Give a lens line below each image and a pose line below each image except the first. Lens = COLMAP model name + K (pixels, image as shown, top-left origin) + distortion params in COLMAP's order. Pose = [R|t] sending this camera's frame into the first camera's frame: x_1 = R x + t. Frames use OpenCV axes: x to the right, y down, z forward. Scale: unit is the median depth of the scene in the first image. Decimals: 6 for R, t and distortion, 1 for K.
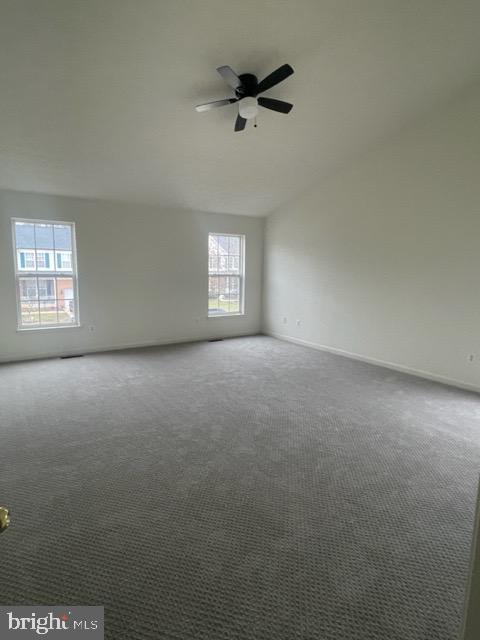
lens RADIAL K [[396.5, 0, 236.5], [0, 396.5, 323.5], [0, 0, 1]] dist [-0.017386, 0.001374]
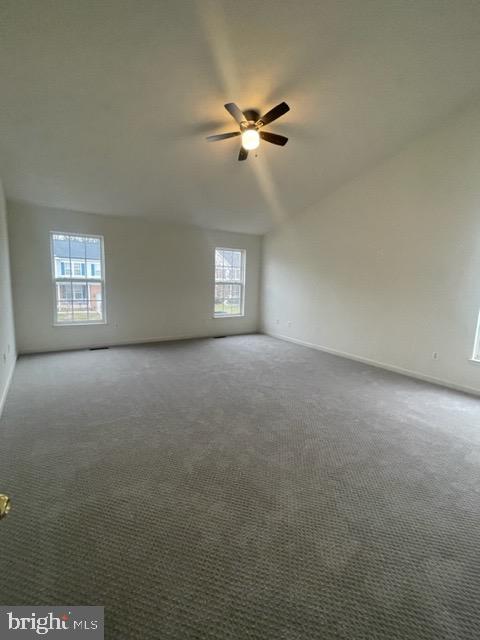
lens RADIAL K [[327.9, 0, 240.6], [0, 327.9, 325.0], [0, 0, 1]] dist [0.002118, -0.000066]
pose [[0.999774, 0.018794, 0.009948, 0.000024], [-0.018829, 0.999817, 0.003382, 0.004740], [-0.009883, -0.003569, 0.999945, 0.036811]]
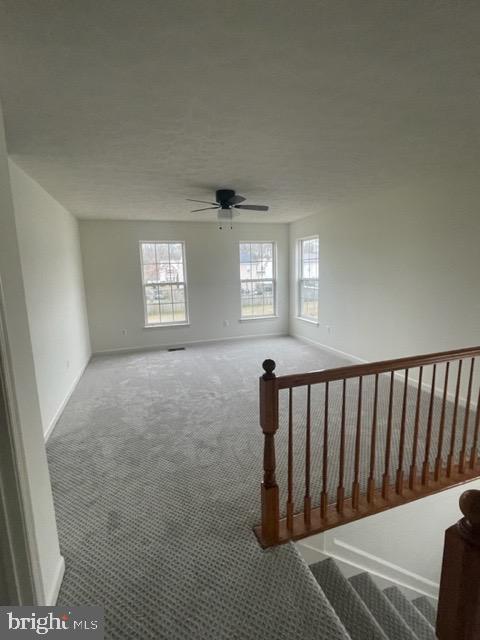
lens RADIAL K [[327.9, 0, 245.7], [0, 327.9, 318.5], [0, 0, 1]] dist [0.002118, -0.000066]
pose [[0.958260, -0.008396, -0.285776, 1.041845], [0.008046, 0.999965, -0.002397, -0.091562], [0.285786, -0.000003, 0.958293, 0.803336]]
